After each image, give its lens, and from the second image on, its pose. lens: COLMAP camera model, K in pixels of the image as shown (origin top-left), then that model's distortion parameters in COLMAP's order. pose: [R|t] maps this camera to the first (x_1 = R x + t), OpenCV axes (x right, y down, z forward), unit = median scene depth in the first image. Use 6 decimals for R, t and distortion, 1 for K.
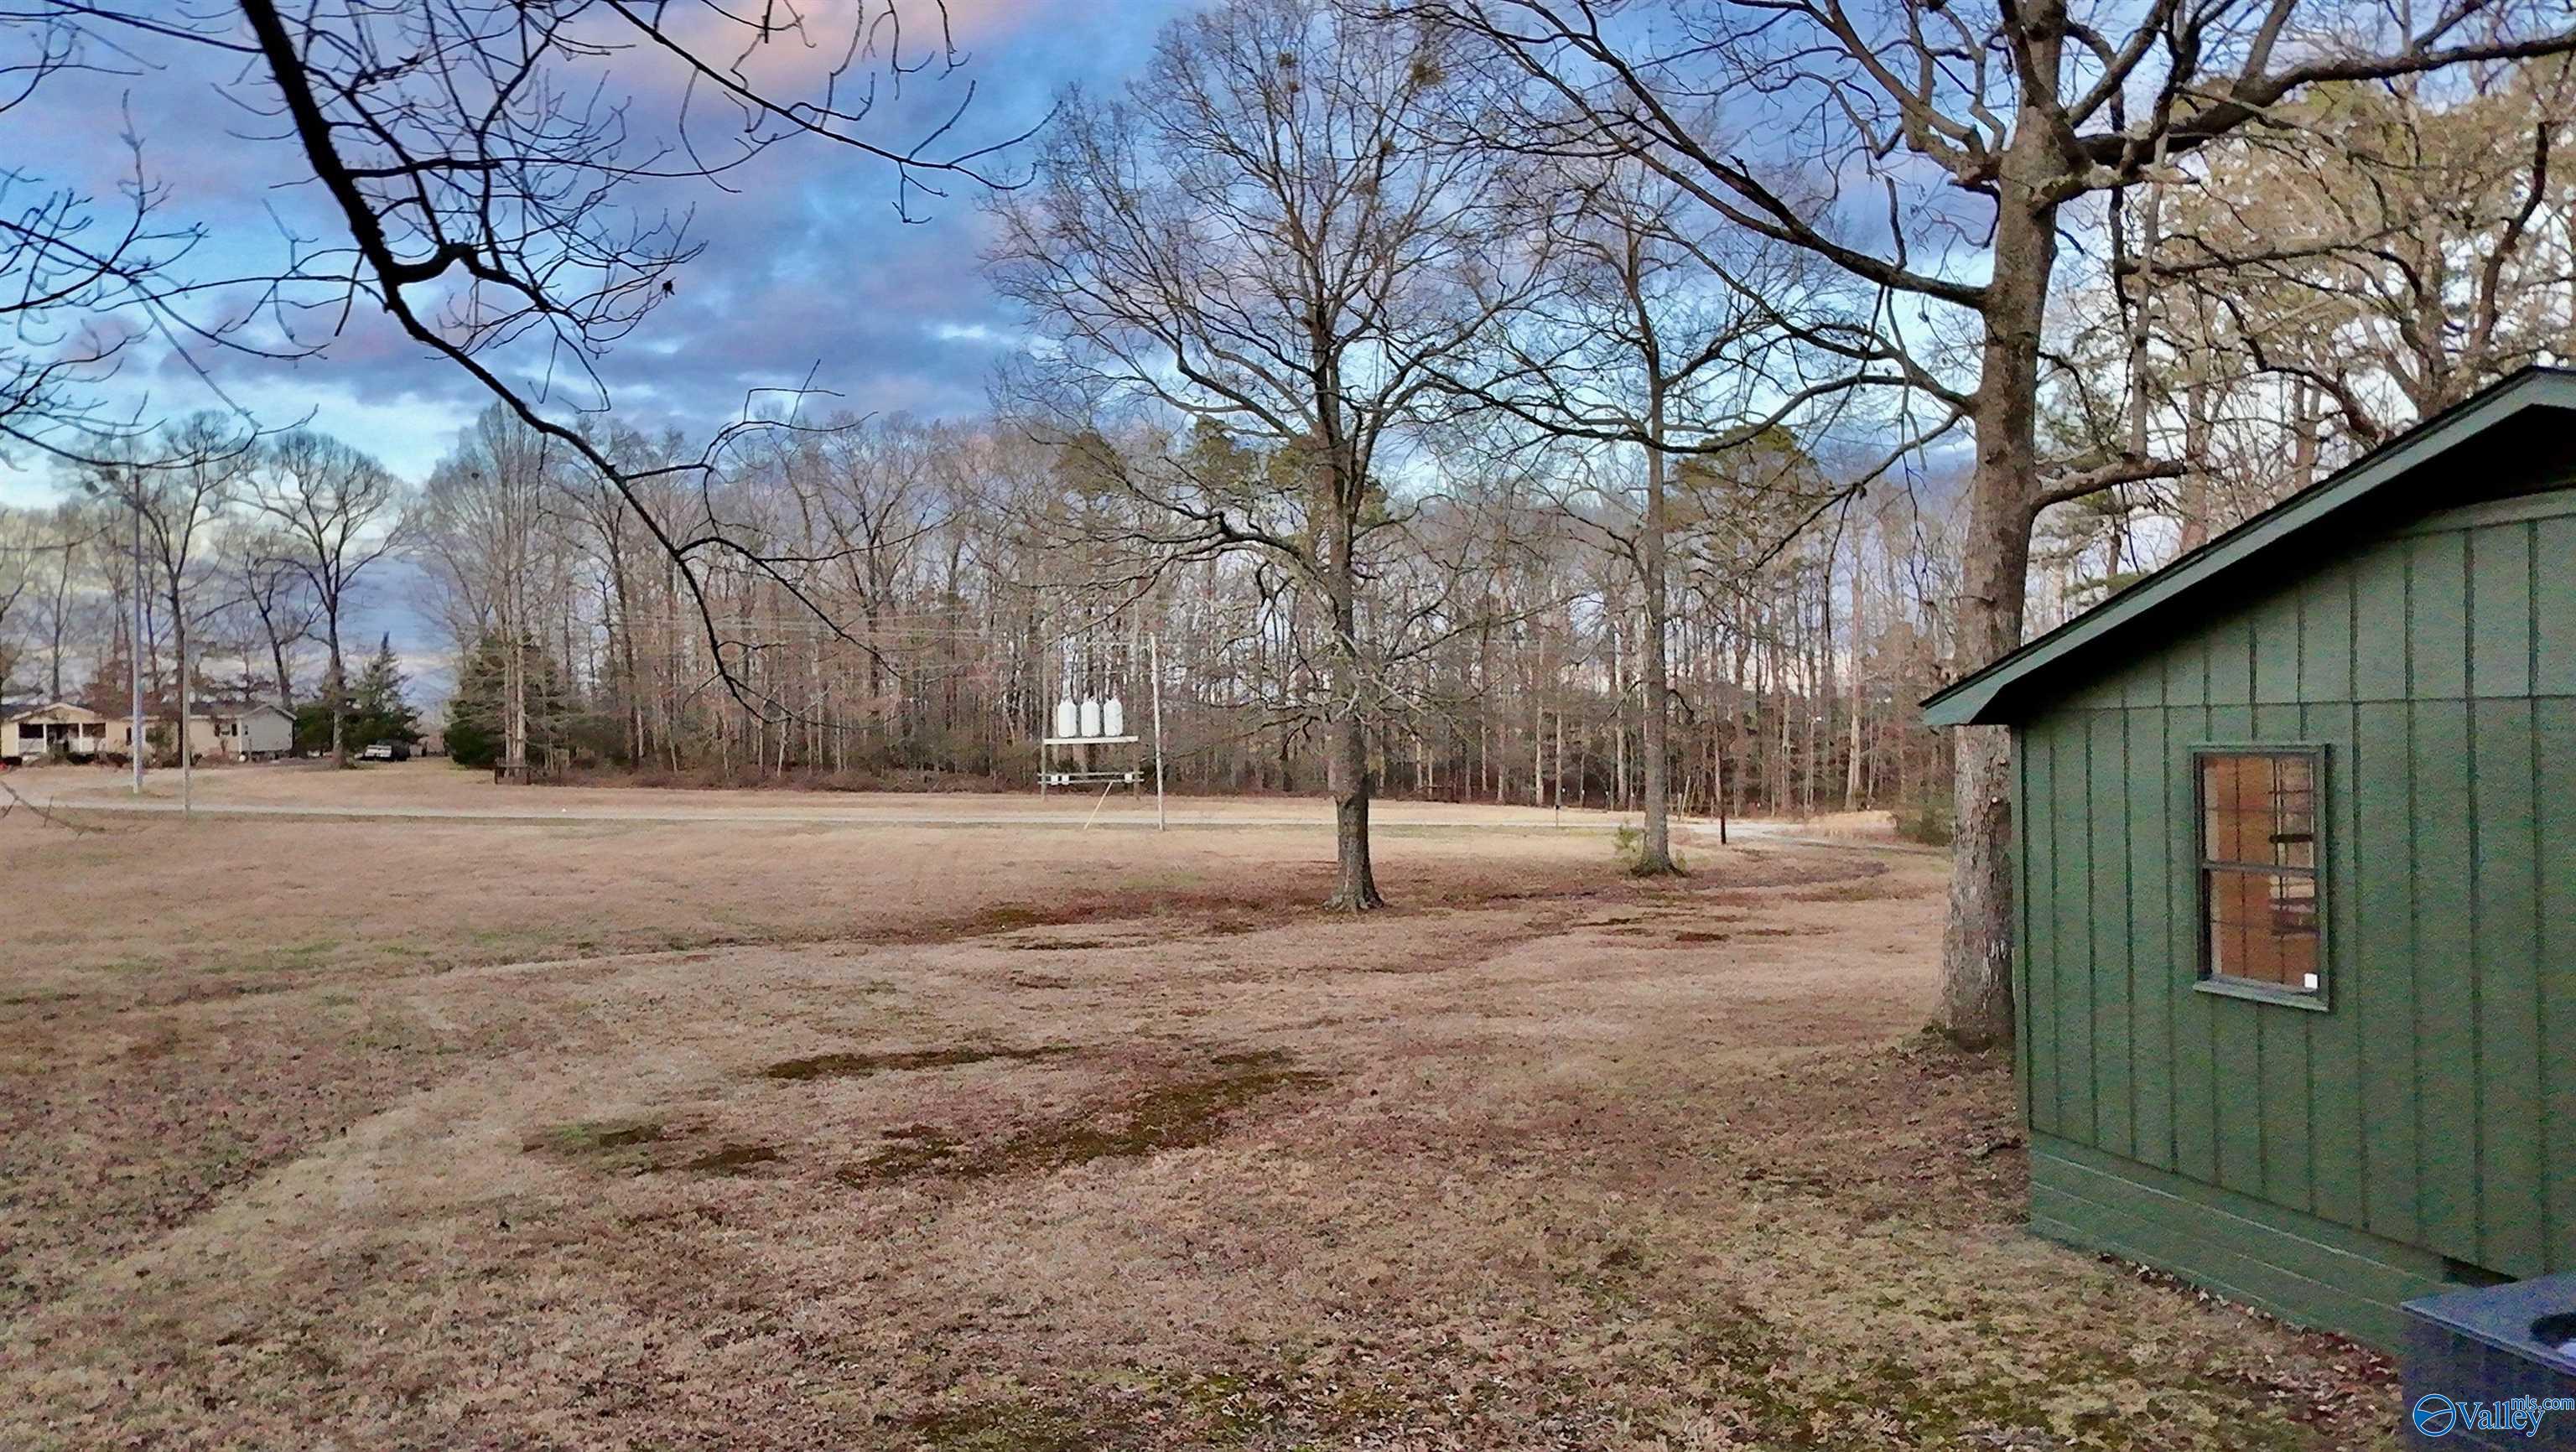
lens RADIAL K [[1630.5, 0, 1292.8], [0, 1630.5, 733.6], [0, 0, 1]] dist [0.000996, 0.002320]
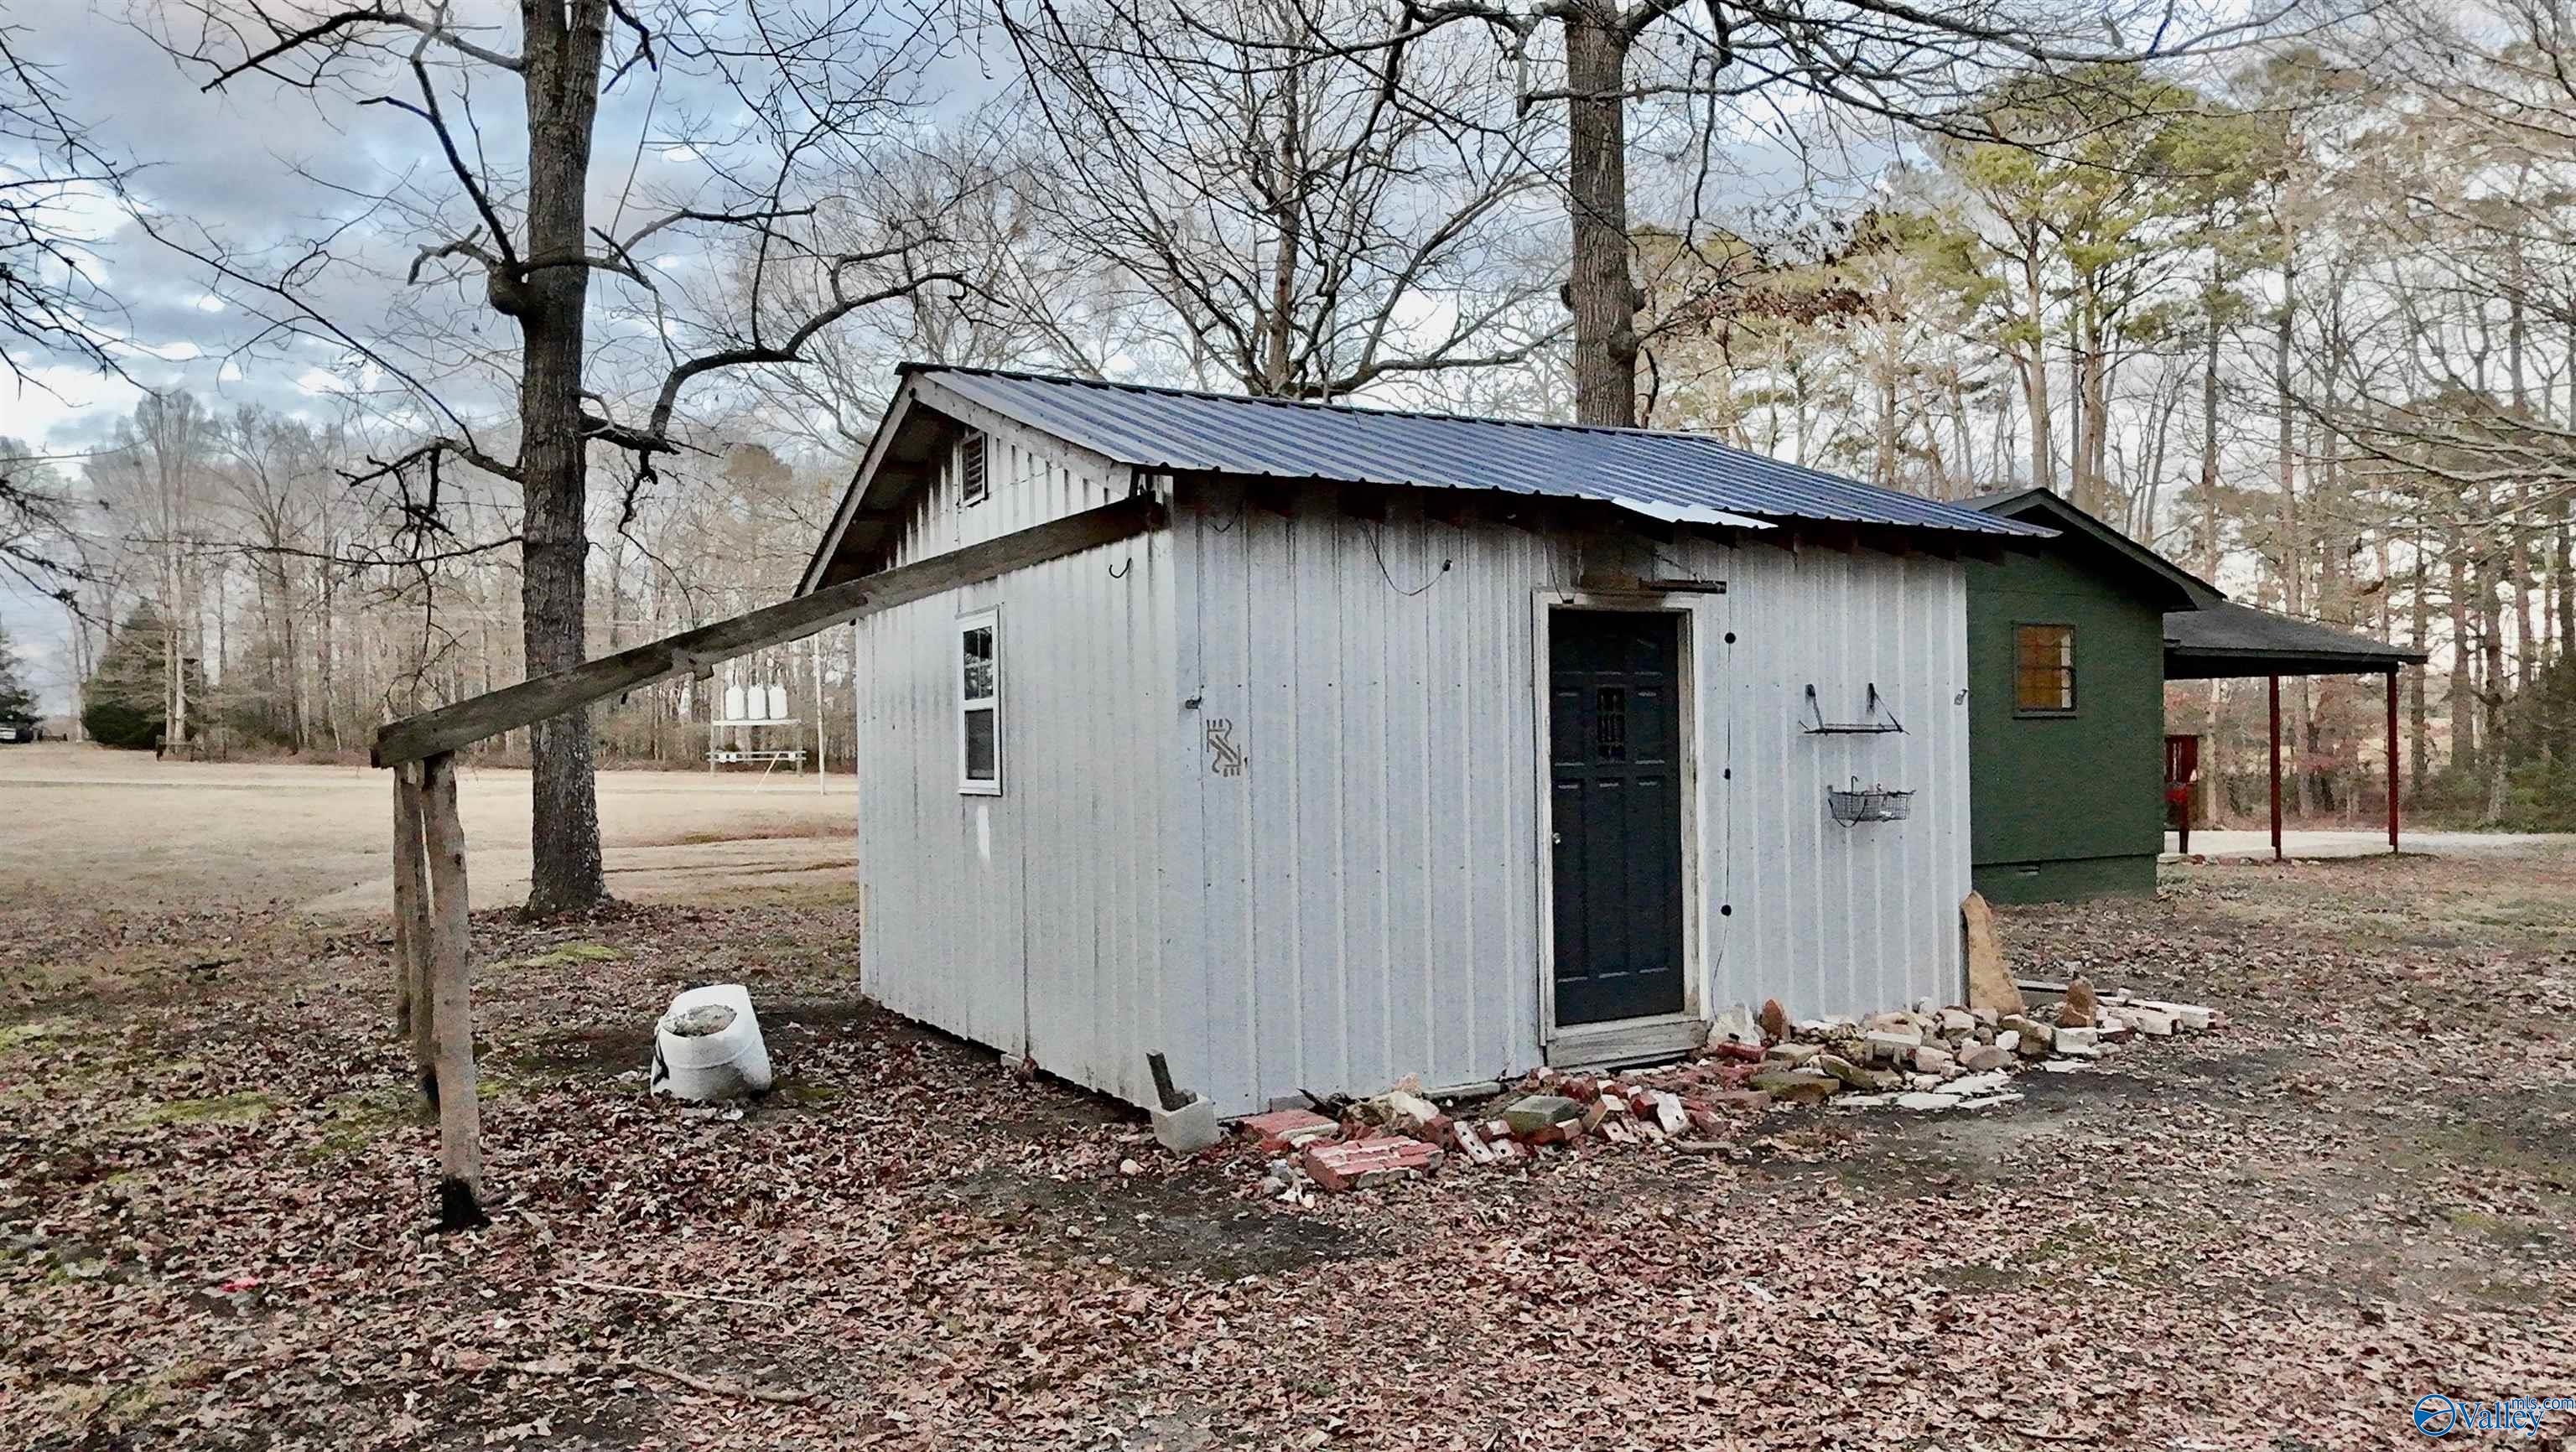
lens RADIAL K [[1630.5, 0, 1282.0], [0, 1630.5, 733.1], [0, 0, 1]] dist [0.000996, 0.002320]
pose [[0.981359, 0.003431, 0.192154, 0.162525], [-0.003543, 0.999994, 0.000241, 0.124761], [-0.192152, -0.000917, 0.981365, -1.899441]]
